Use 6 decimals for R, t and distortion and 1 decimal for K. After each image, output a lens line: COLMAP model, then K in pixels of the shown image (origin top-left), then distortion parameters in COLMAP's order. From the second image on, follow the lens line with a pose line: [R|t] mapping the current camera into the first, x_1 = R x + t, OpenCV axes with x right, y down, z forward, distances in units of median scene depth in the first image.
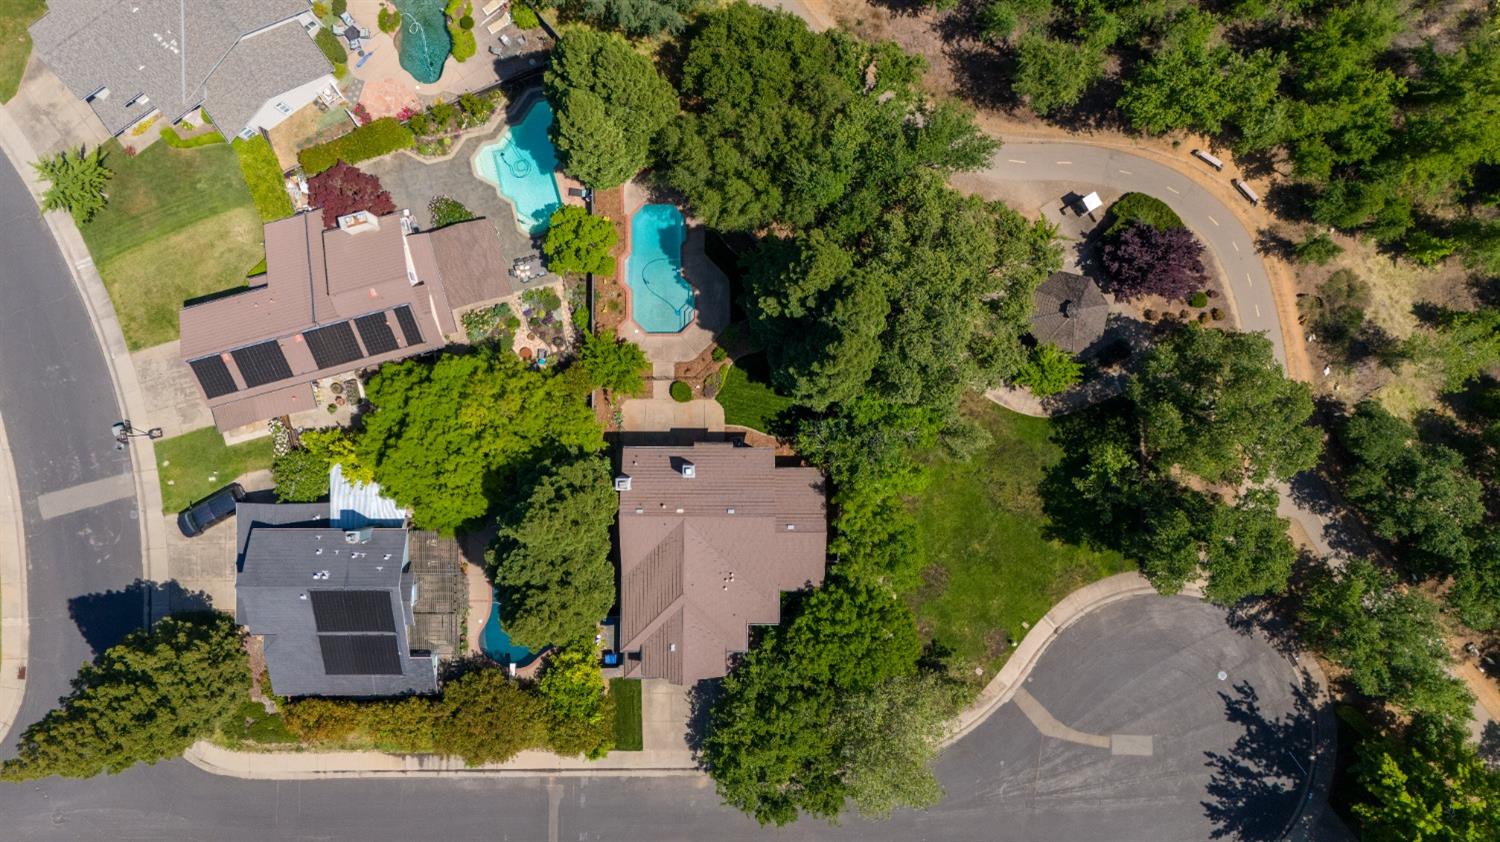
lens RADIAL K [[1158.3, 0, 720.2], [0, 1158.3, 408.4], [0, 0, 1]] dist [0.007881, 0.001412]
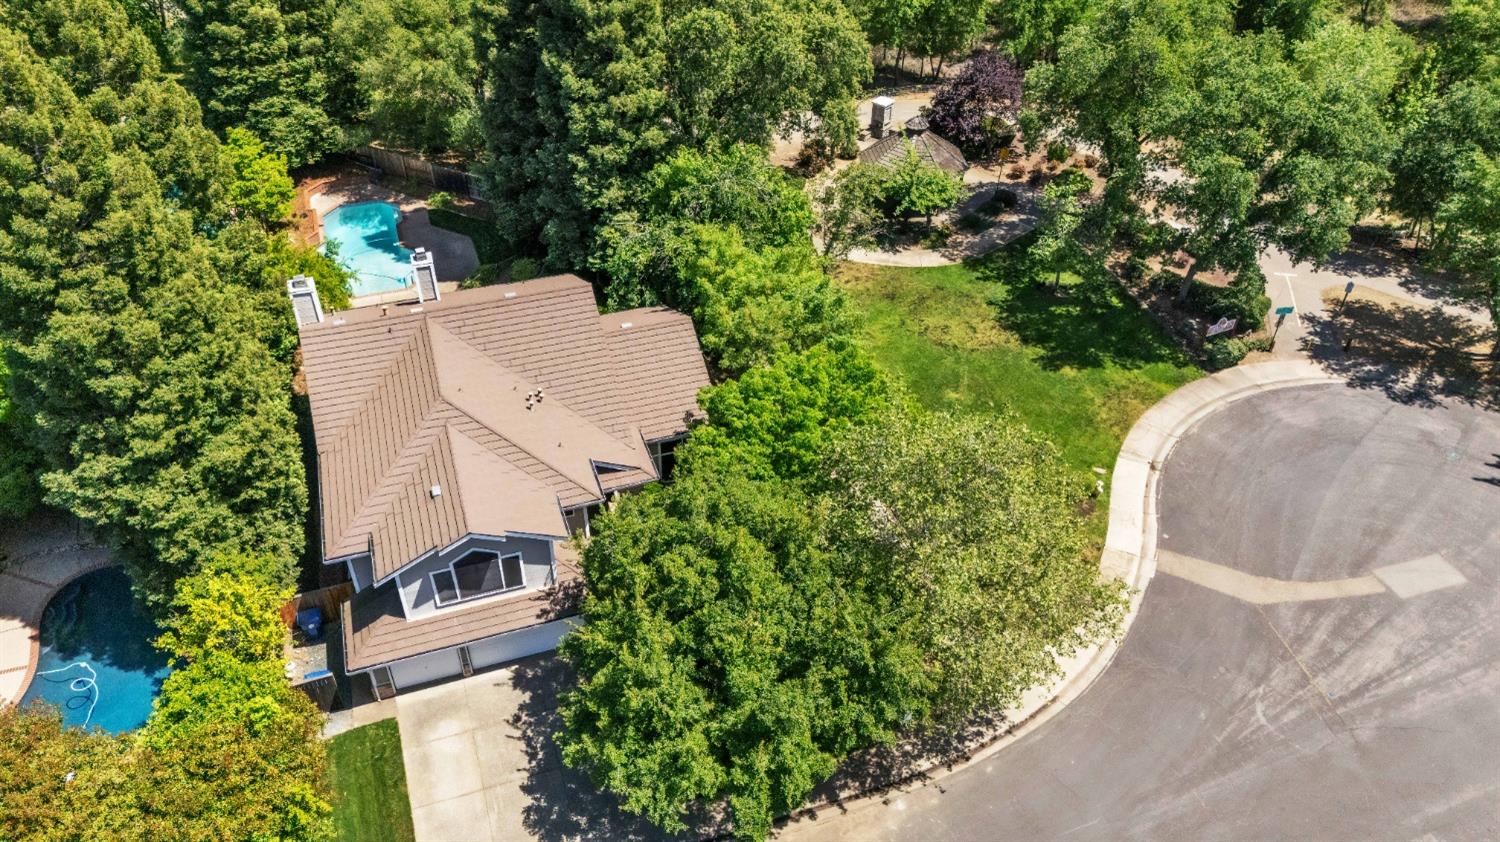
lens RADIAL K [[1158.3, 0, 720.2], [0, 1158.3, 408.4], [0, 0, 1]] dist [0.007881, 0.001412]
pose [[0.952007, -0.170409, 0.254250, -0.043916], [0.305476, 0.580958, -0.754435, 0.542268], [-0.019146, 0.795895, 0.605132, 0.662372]]
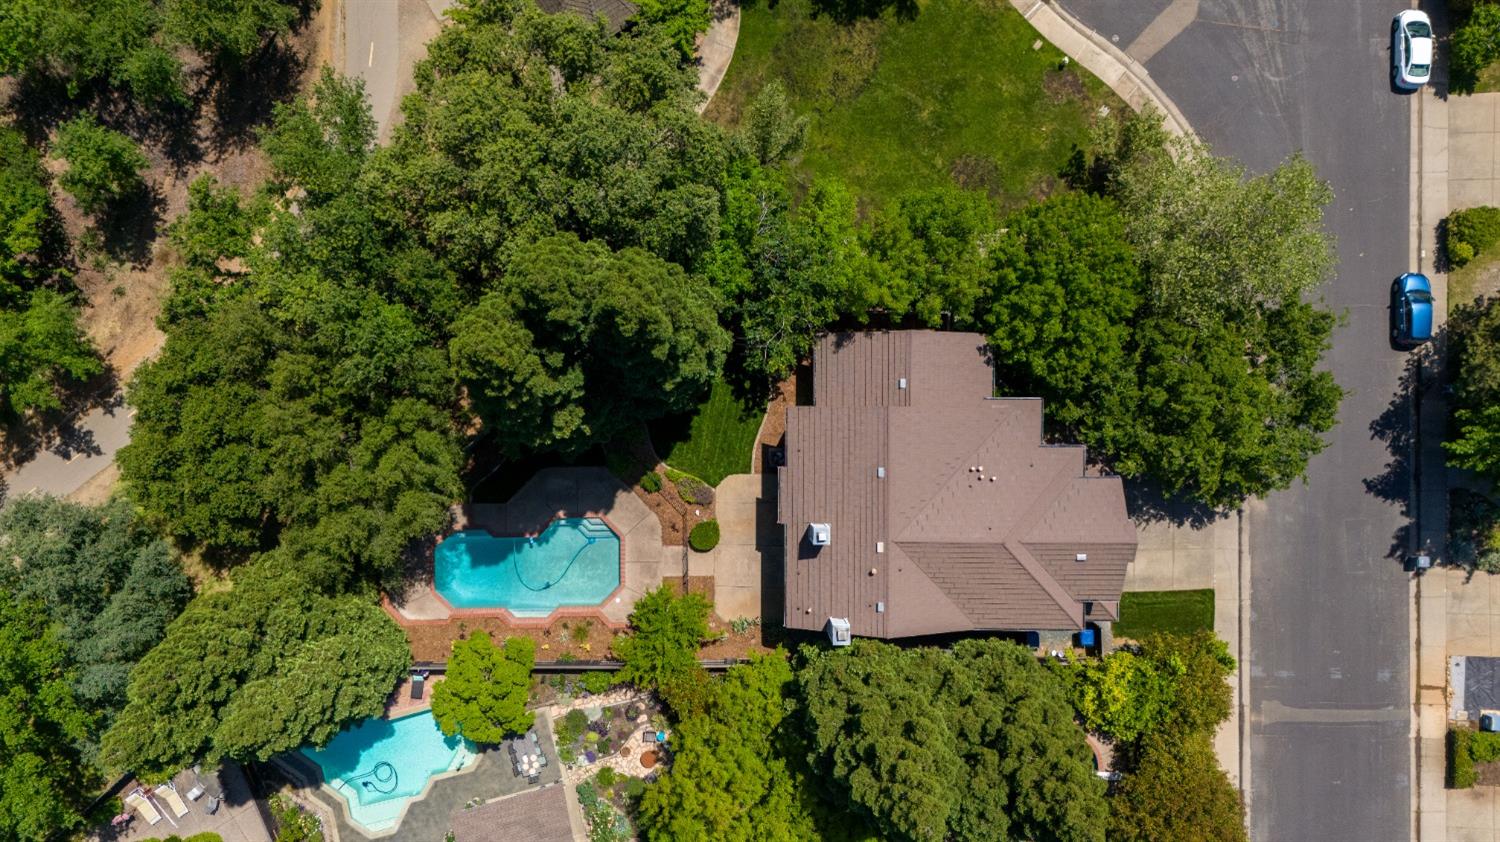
lens RADIAL K [[1158.3, 0, 720.2], [0, 1158.3, 408.4], [0, 0, 1]] dist [0.007881, 0.001412]
pose [[0.000424, -0.999922, 0.012474, 0.035662], [0.999972, 0.000331, -0.007464, 0.000560], [0.007460, 0.012477, 0.999894, 0.307401]]
